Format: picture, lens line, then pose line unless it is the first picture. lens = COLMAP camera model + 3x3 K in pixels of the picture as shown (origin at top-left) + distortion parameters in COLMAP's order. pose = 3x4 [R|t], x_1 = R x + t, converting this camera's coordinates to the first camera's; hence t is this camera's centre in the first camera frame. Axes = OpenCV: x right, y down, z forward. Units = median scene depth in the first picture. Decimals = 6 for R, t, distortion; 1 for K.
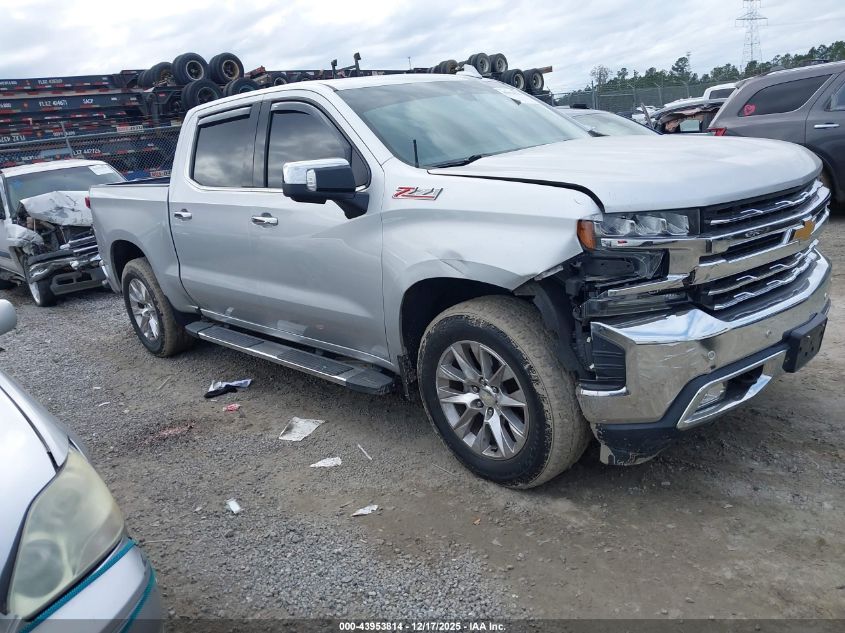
lens RADIAL K [[654.4, 0, 417.2], [0, 654.4, 317.5], [0, 0, 1]] dist [0.020449, -0.012997]
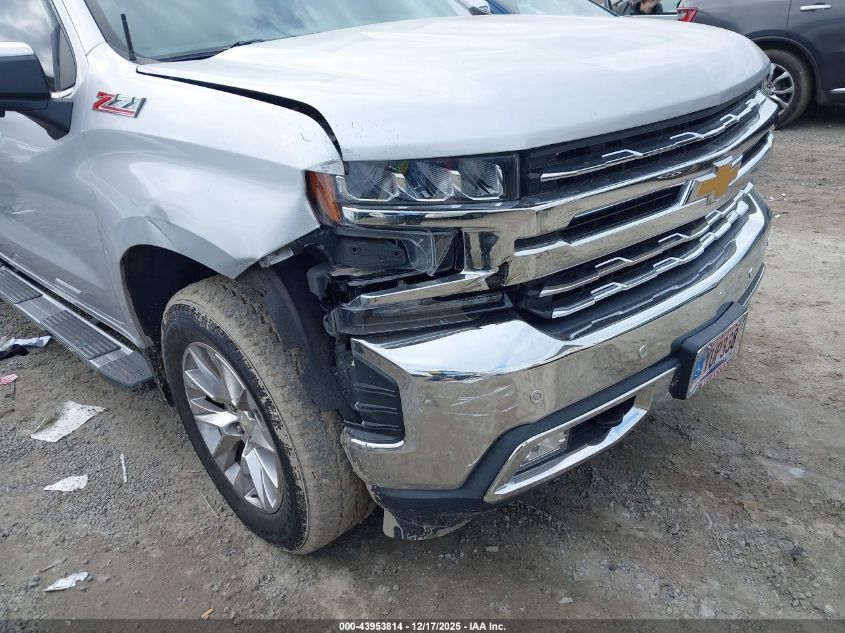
lens RADIAL K [[639.7, 0, 424.8], [0, 639.7, 324.4], [0, 0, 1]] dist [0.023320, -0.011731]
pose [[0.999639, 0.004360, 0.026494, 0.303600], [-0.008997, 0.984075, 0.177529, -0.106941], [-0.025298, -0.177703, 0.983759, 0.395813]]
